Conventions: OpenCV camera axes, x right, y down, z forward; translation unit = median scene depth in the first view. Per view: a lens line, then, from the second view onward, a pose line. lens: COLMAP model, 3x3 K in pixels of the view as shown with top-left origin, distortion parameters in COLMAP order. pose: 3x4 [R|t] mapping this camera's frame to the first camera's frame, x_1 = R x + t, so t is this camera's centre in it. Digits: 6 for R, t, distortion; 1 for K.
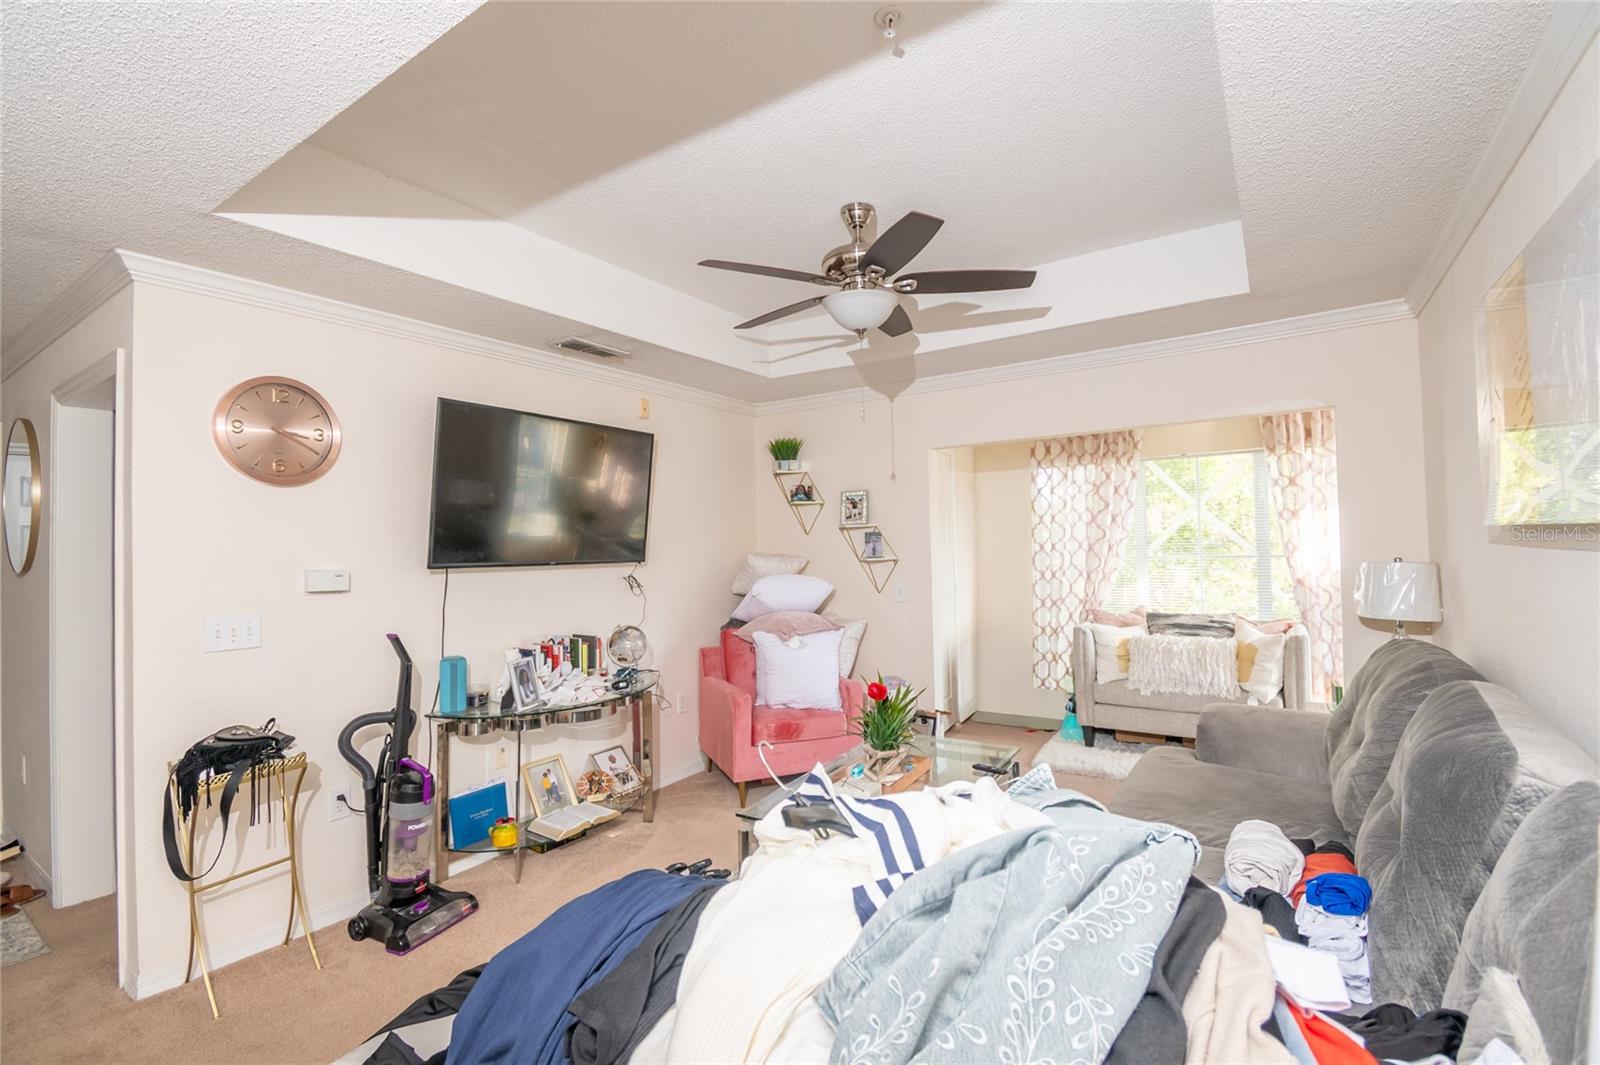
lens RADIAL K [[694.9, 0, 804.4], [0, 694.9, 528.1], [0, 0, 1]] dist [-0.000680, -0.012736]
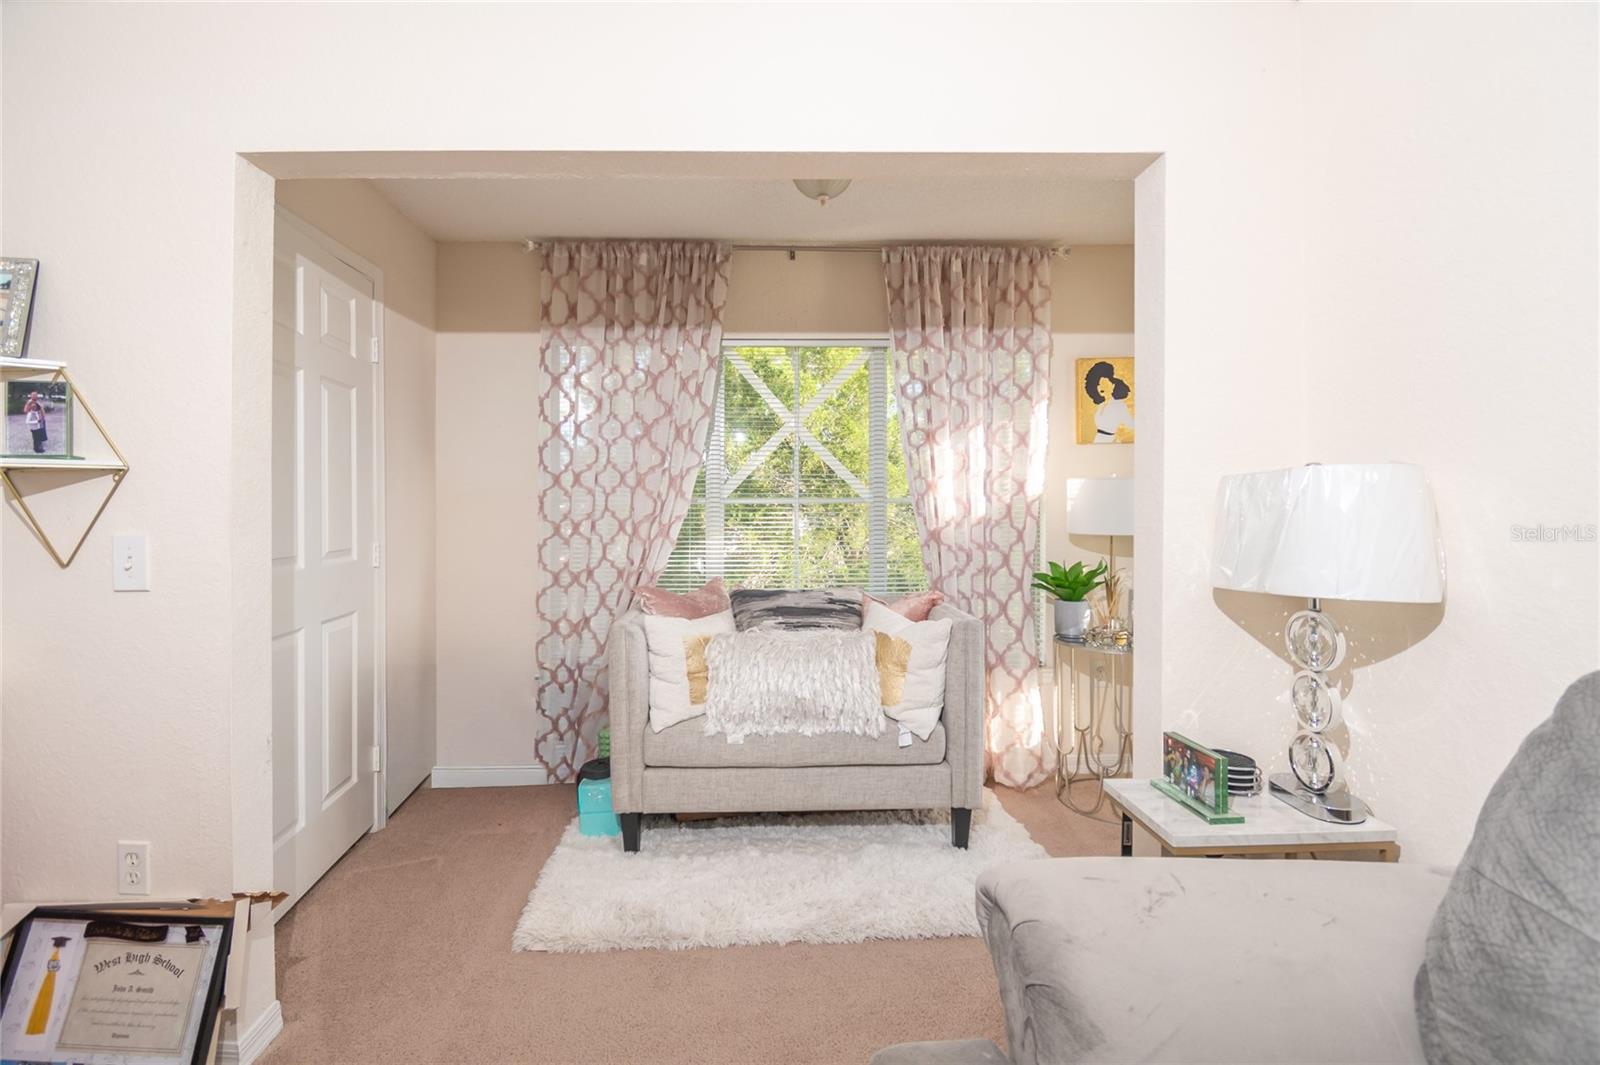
lens RADIAL K [[729.2, 0, 794.3], [0, 729.2, 510.2], [0, 0, 1]] dist [0.017459, -0.014481]
pose [[0.805731, 0.023029, 0.591833, 0.190667], [-0.032794, 0.999446, 0.005757, 0.054851], [-0.591373, -0.024047, 0.806040, 0.529124]]
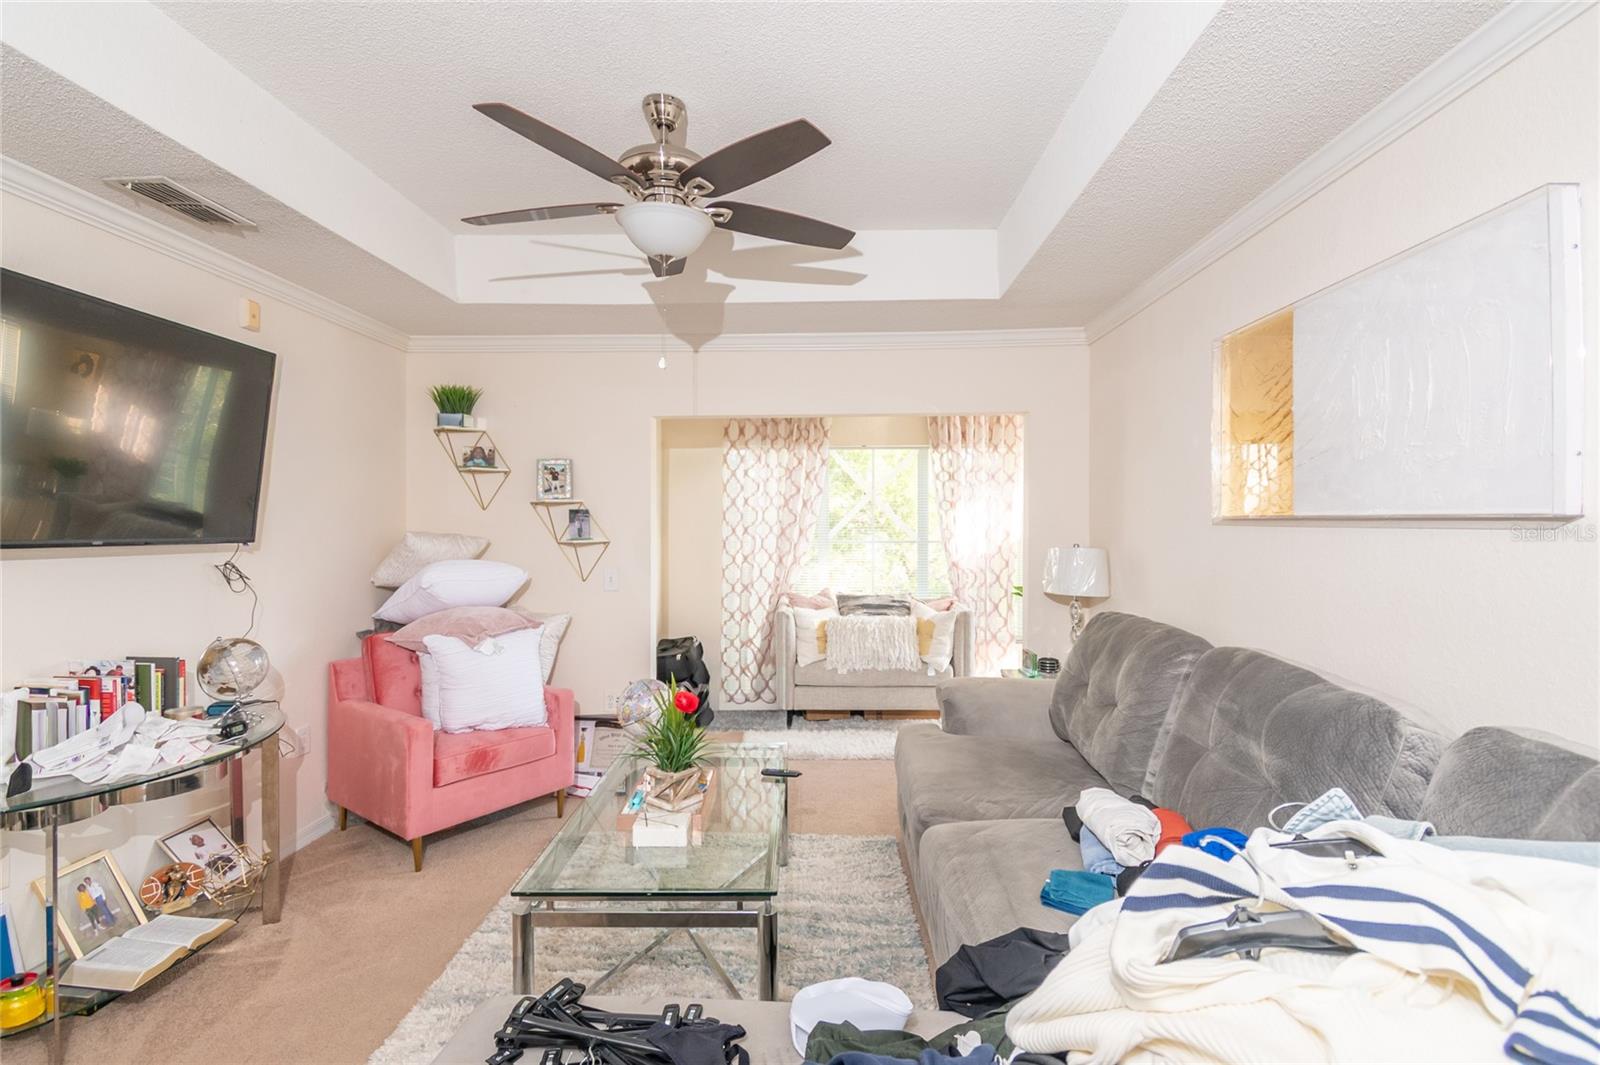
lens RADIAL K [[719.5, 0, 804.4], [0, 719.5, 528.8], [0, 0, 1]] dist [0.001458, -0.013720]
pose [[0.853384, 0.017603, 0.520985, -0.126417], [-0.031137, 0.999366, 0.017237, 0.006188], [-0.520352, -0.030932, 0.853392, 0.117614]]
